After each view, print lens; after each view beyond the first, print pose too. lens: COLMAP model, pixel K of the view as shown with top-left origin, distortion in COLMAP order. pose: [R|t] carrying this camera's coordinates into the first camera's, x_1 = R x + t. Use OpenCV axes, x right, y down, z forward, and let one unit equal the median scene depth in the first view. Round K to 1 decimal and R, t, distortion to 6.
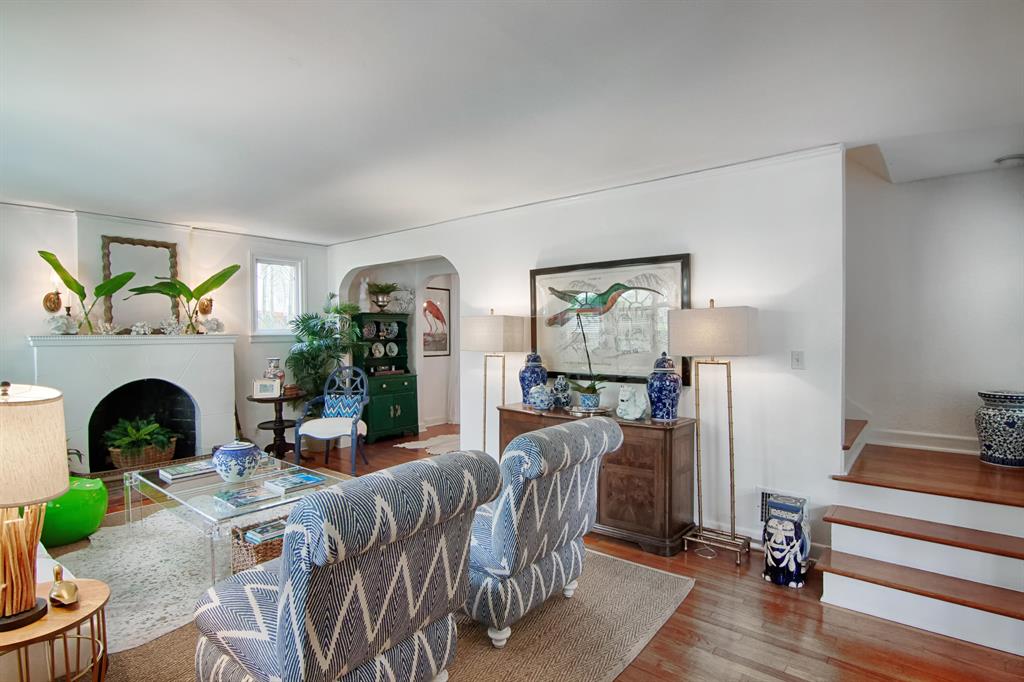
lens RADIAL K [[523.3, 0, 514.5], [0, 523.3, 341.1], [0, 0, 1]] dist [-0.012388, -0.000785]
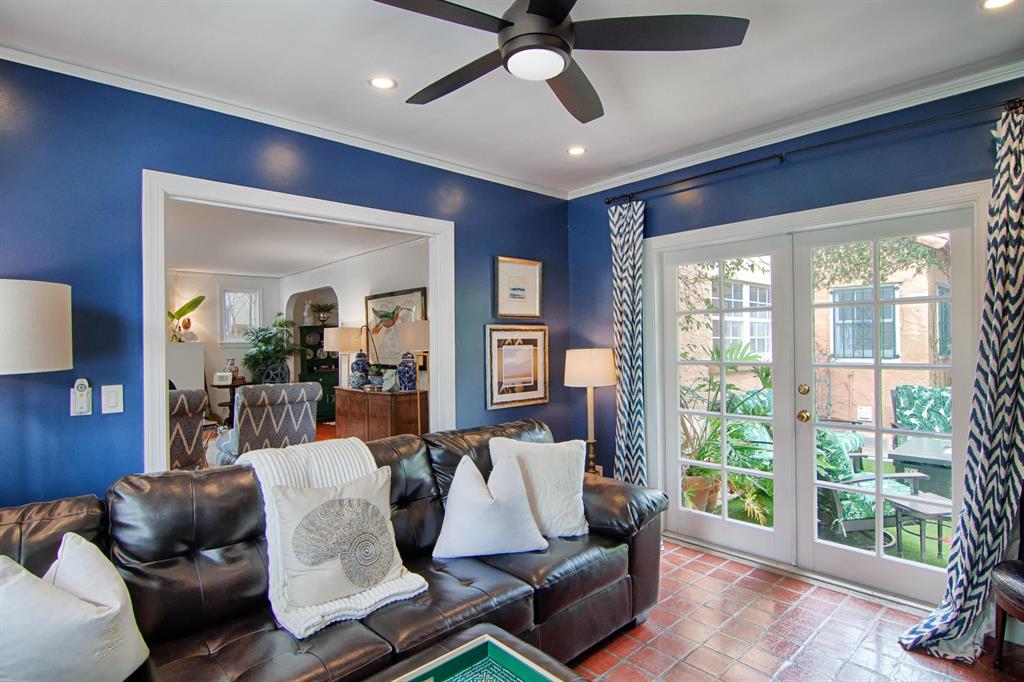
lens RADIAL K [[523.3, 0, 514.5], [0, 523.3, 341.1], [0, 0, 1]] dist [-0.012388, -0.000785]
pose [[0.991035, -0.010293, -0.133207, 0.540583], [0.008018, 0.999813, -0.017608, 0.017738], [0.133364, 0.016382, 0.990932, -0.353942]]
